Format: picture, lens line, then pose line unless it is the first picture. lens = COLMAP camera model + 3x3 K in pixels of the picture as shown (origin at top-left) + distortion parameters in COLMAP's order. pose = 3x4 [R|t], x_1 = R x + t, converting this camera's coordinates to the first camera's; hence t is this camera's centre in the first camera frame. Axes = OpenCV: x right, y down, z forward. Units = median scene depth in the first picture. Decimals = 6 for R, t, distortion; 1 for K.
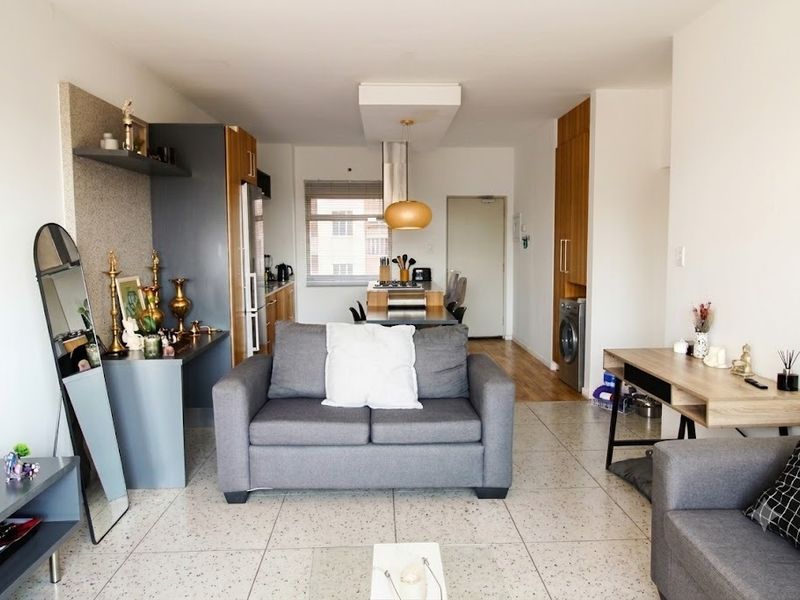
lens RADIAL K [[631.3, 0, 400.0], [0, 631.3, 300.0], [0, 0, 1]] dist [0.000247, -0.000488]
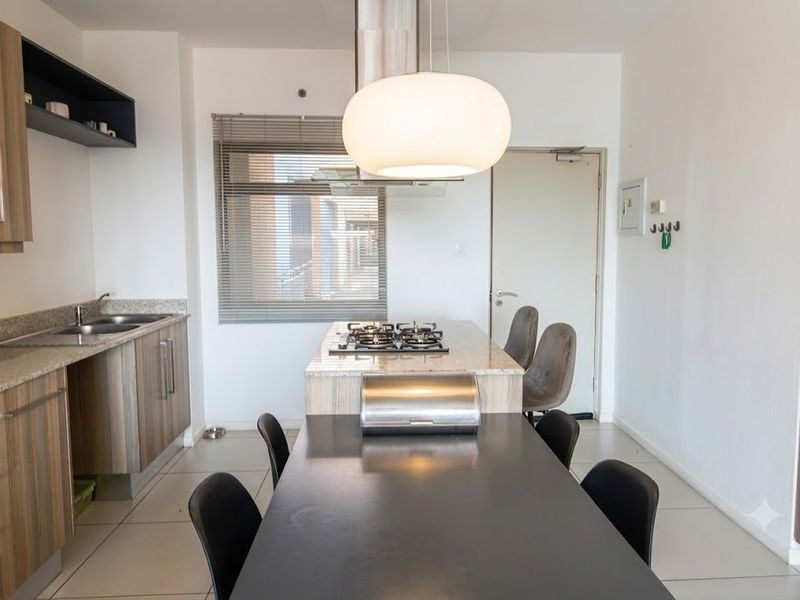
lens RADIAL K [[631.3, 0, 400.0], [0, 631.3, 300.0], [0, 0, 1]] dist [0.000247, -0.000488]
pose [[0.999984, 0.001787, -0.005428, 0.001844], [-0.001753, 0.999979, 0.006235, -0.043092], [0.005439, -0.006225, 0.999966, 0.485100]]
